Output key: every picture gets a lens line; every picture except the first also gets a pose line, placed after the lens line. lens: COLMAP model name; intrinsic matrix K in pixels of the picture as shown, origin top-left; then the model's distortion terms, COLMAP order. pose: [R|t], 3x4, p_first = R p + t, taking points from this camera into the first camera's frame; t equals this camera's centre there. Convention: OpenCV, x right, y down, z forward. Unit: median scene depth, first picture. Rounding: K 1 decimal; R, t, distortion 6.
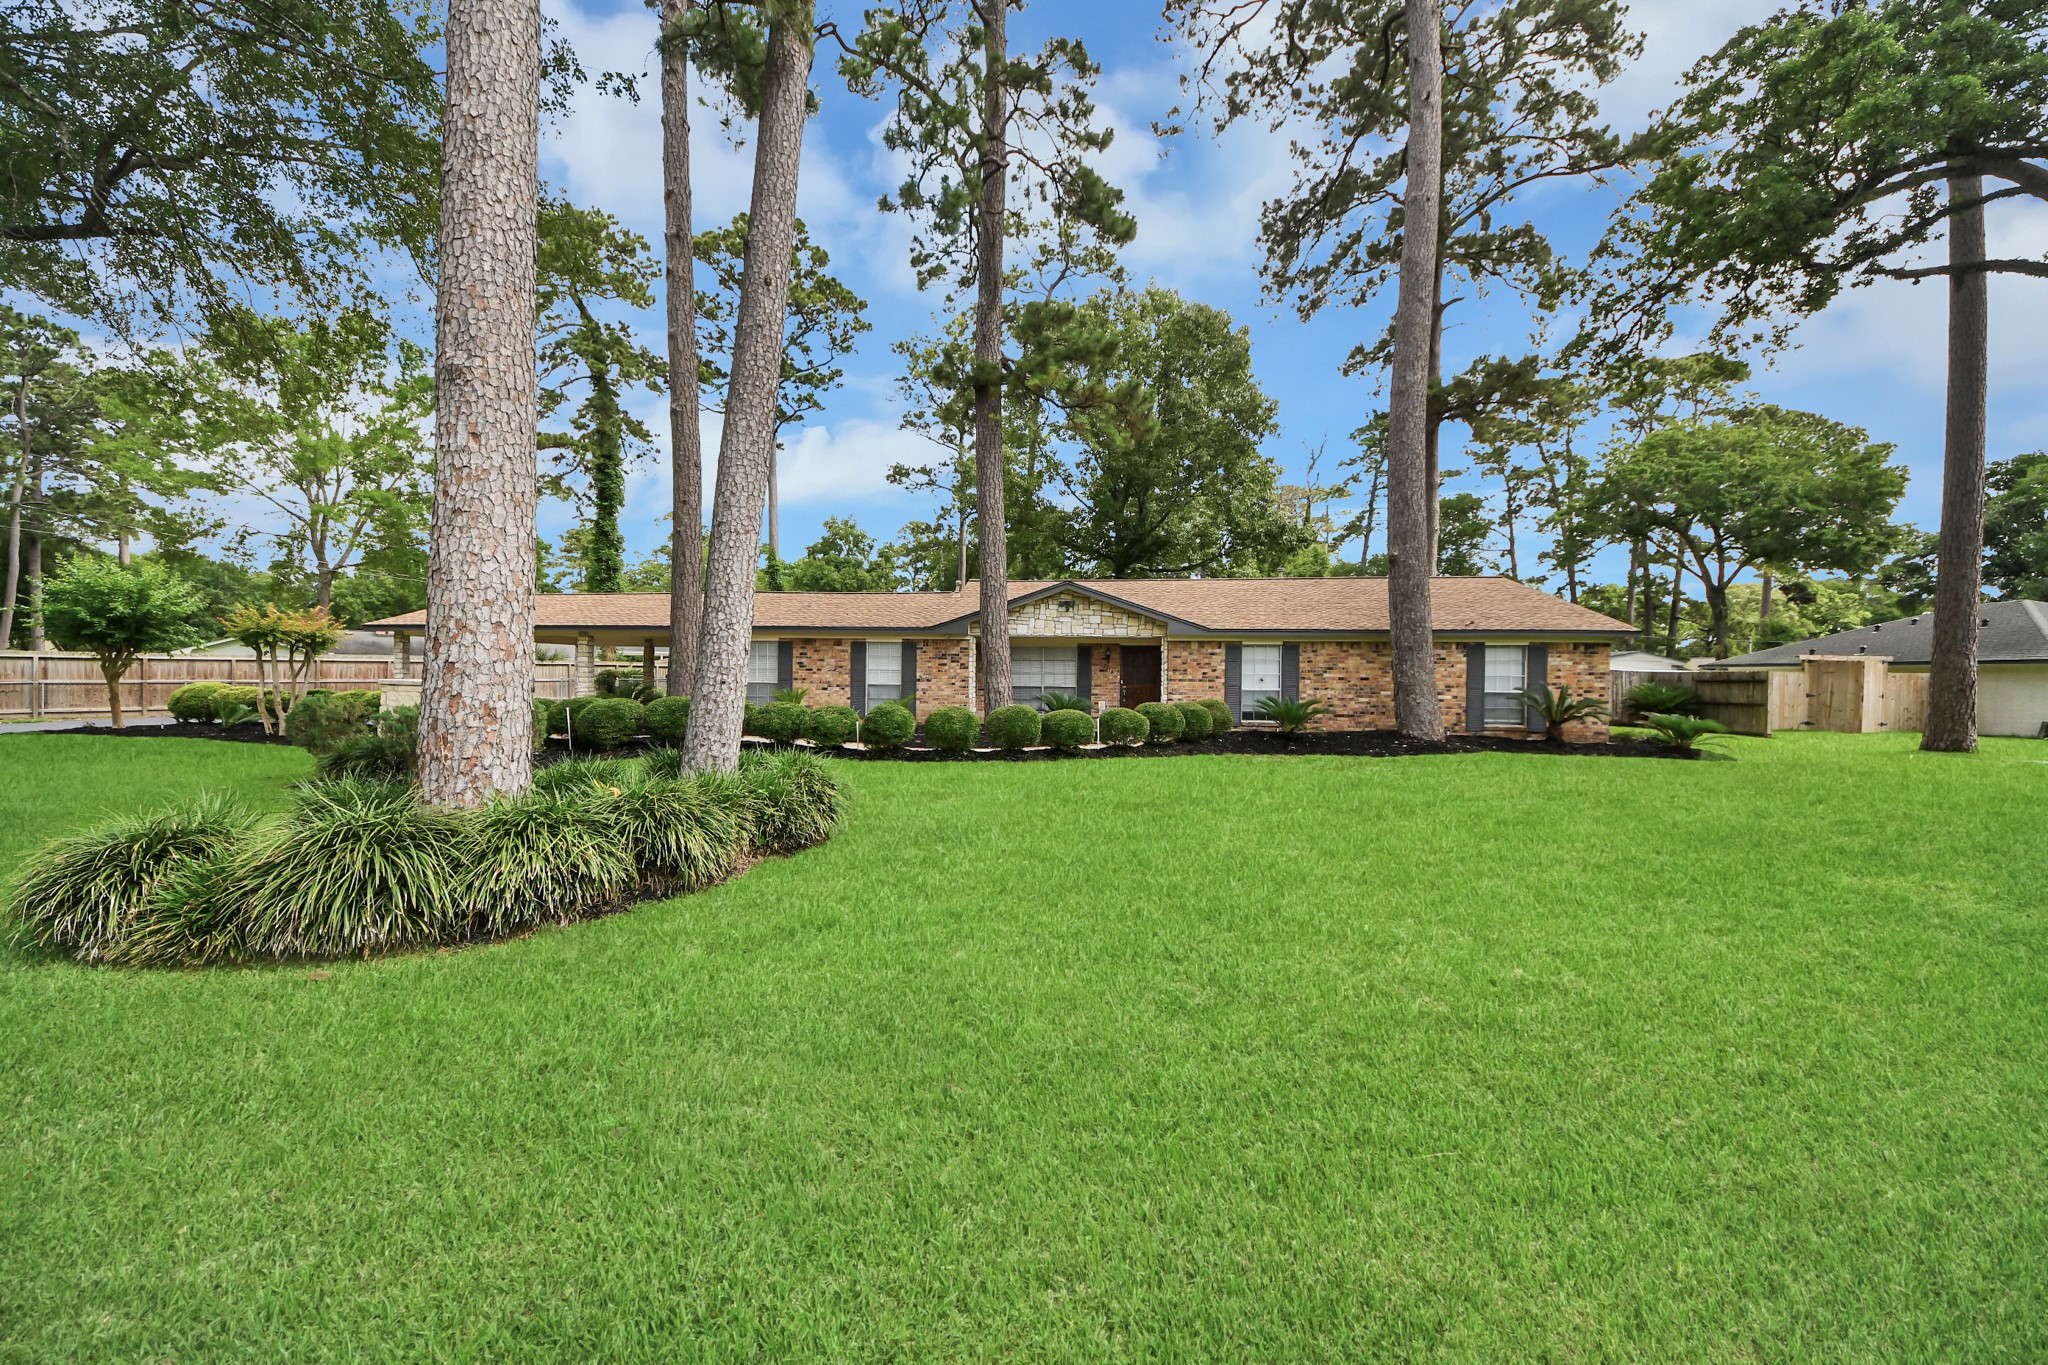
lens RADIAL K [[744.3, 0, 1007.0], [0, 744.3, 679.3], [0, 0, 1]] dist [0.002658, -0.002322]
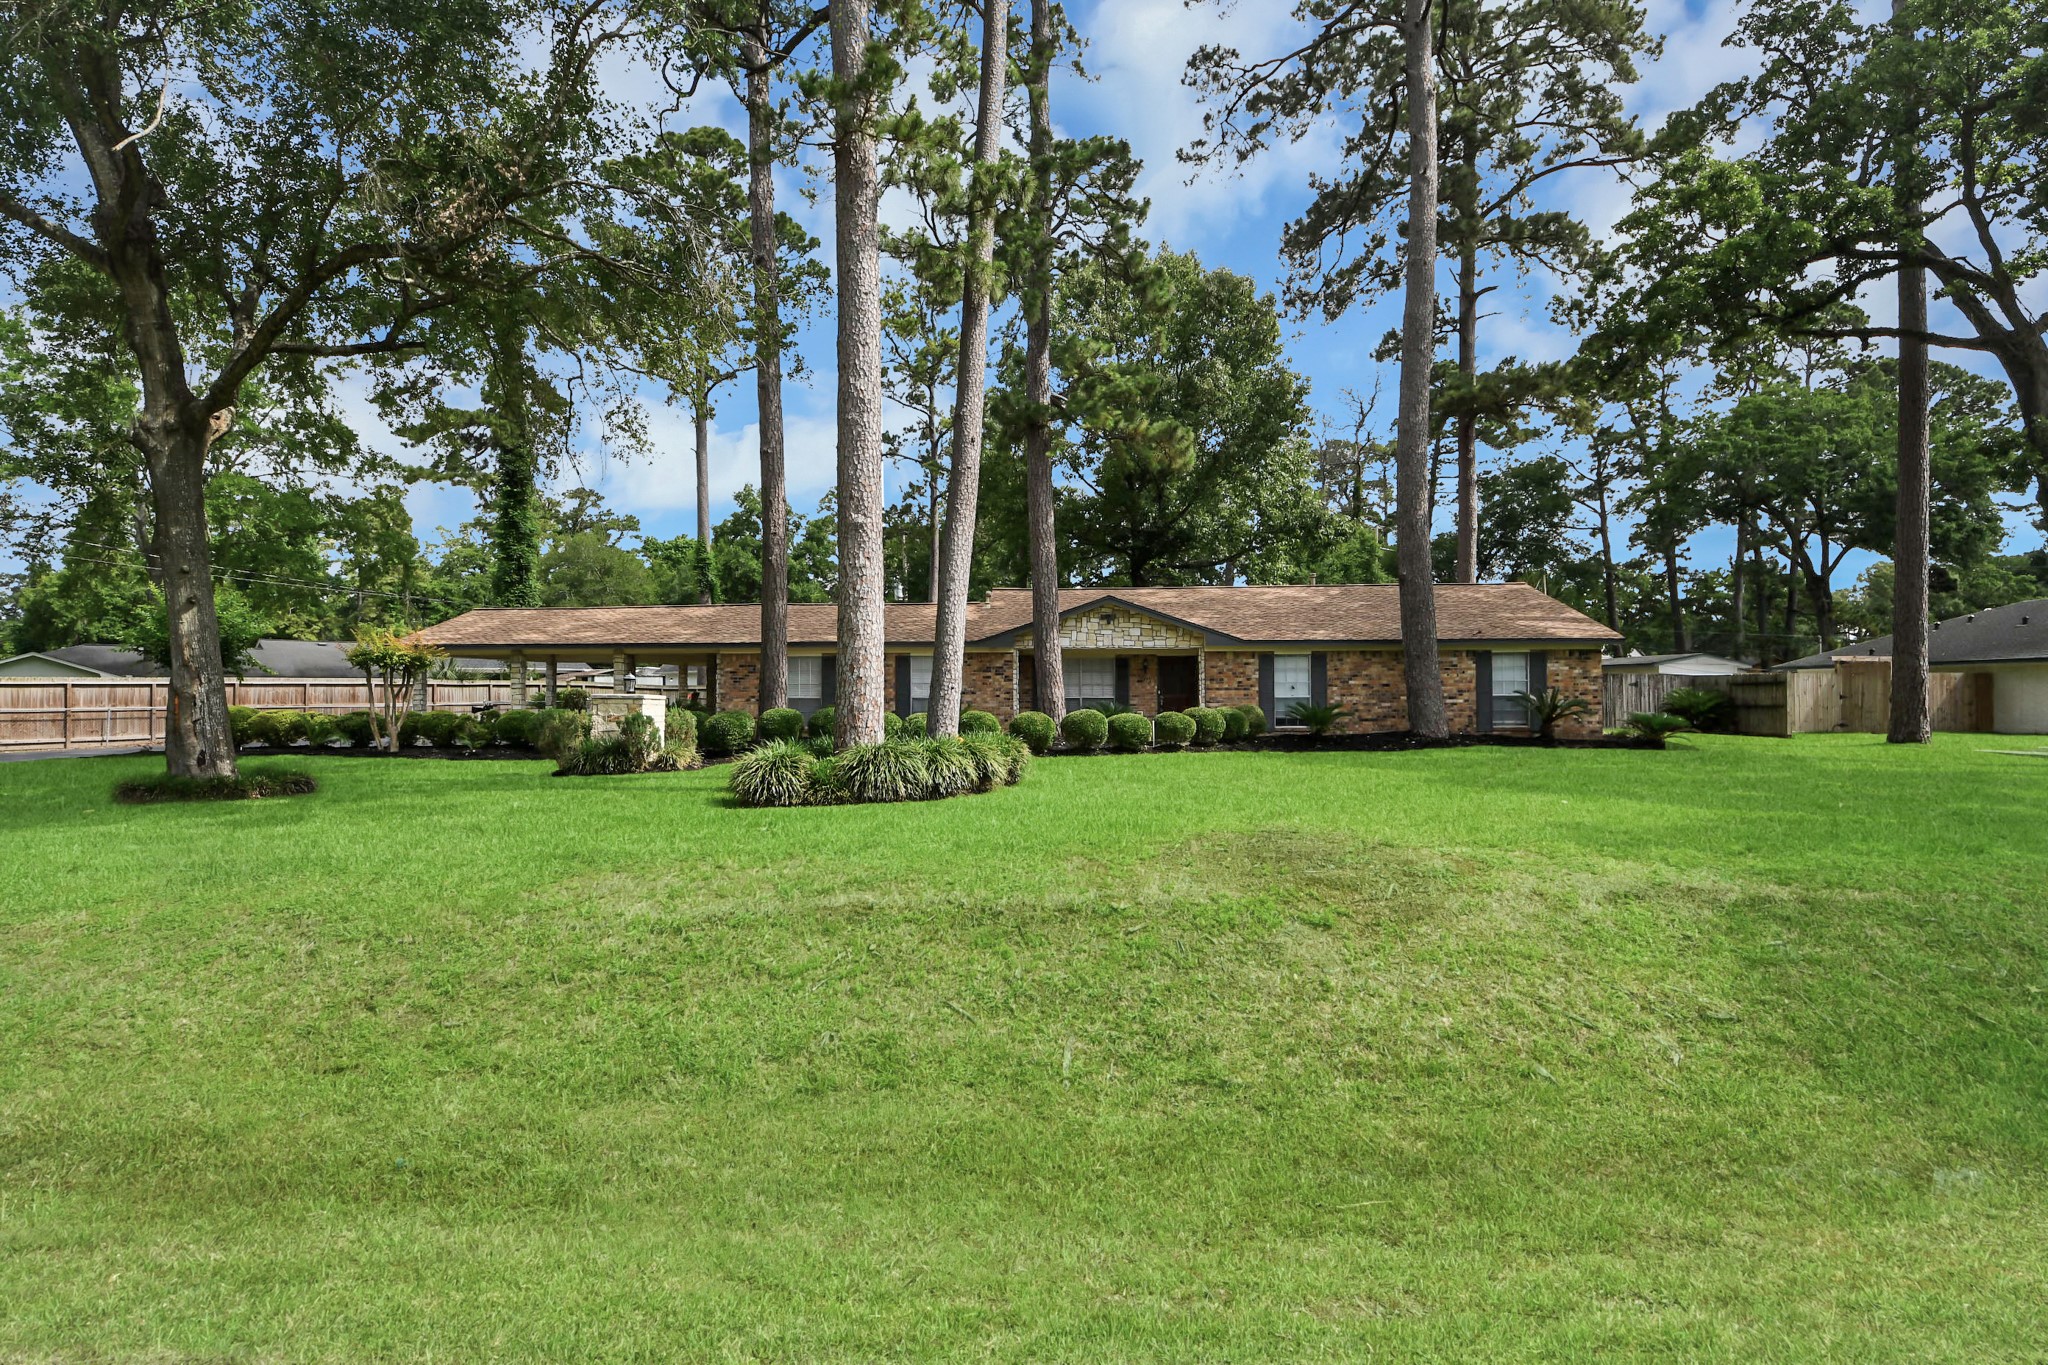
lens RADIAL K [[1090.5, 0, 1014.6], [0, 1090.5, 670.8], [0, 0, 1]] dist [0.021736, 0.003082]
pose [[0.997709, -0.013289, 0.066337, -0.145420], [0.015059, 0.999542, -0.026246, 0.011068], [-0.065958, 0.027185, 0.997452, -0.492710]]
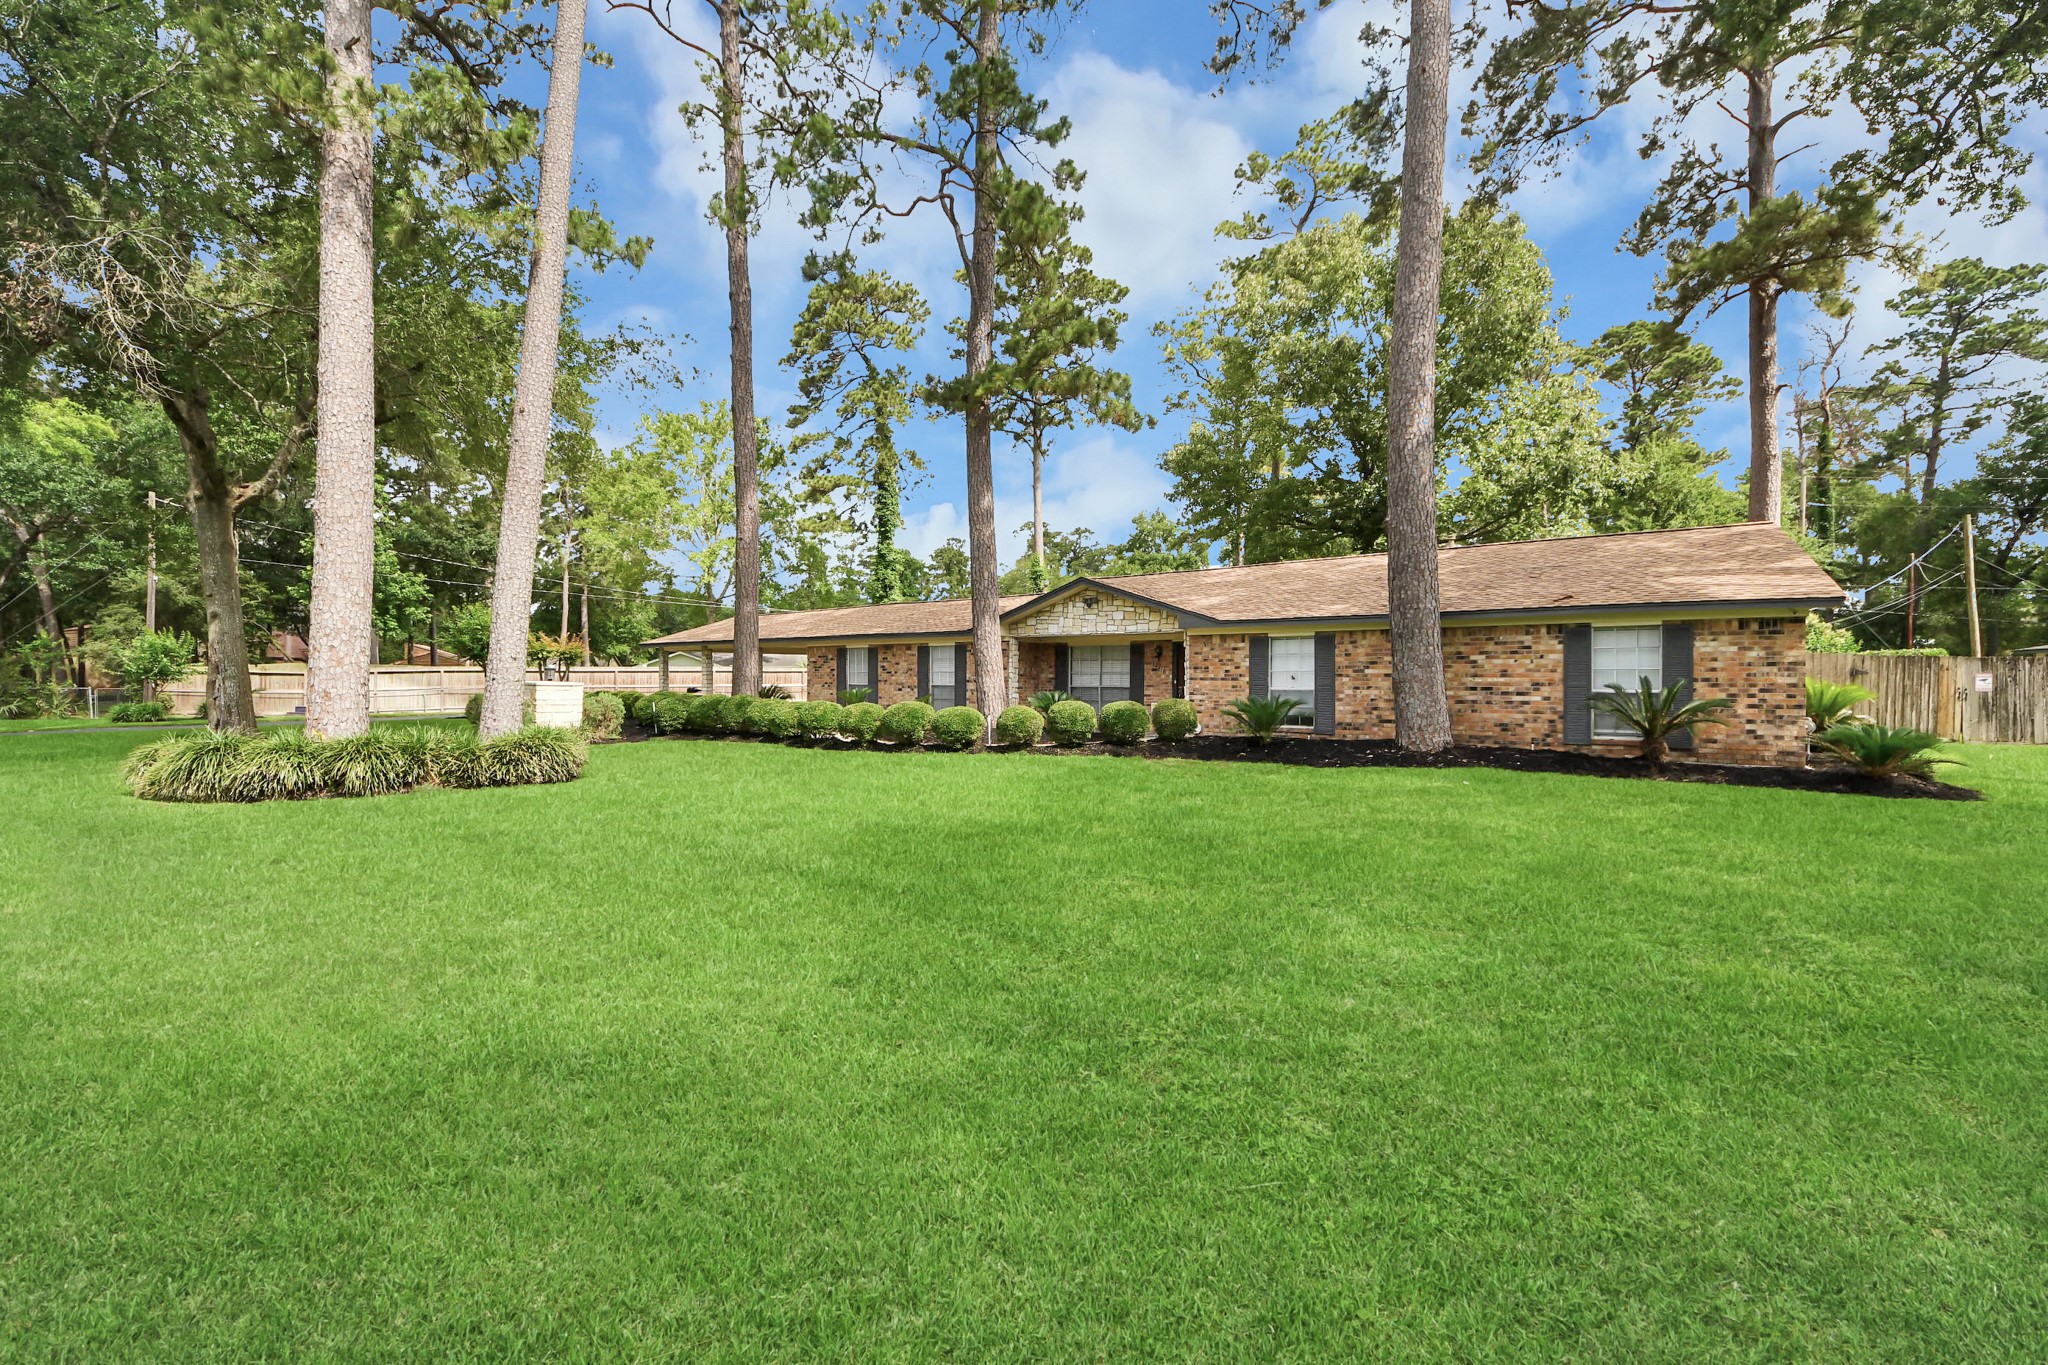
lens RADIAL K [[822.0, 0, 1004.9], [0, 822.0, 680.2], [0, 0, 1]] dist [-0.001358, 0.000111]
pose [[0.871168, -0.007563, -0.490927, 0.474970], [0.004190, 0.999959, -0.007970, 0.009005], [0.490967, 0.004887, 0.871164, 0.014938]]
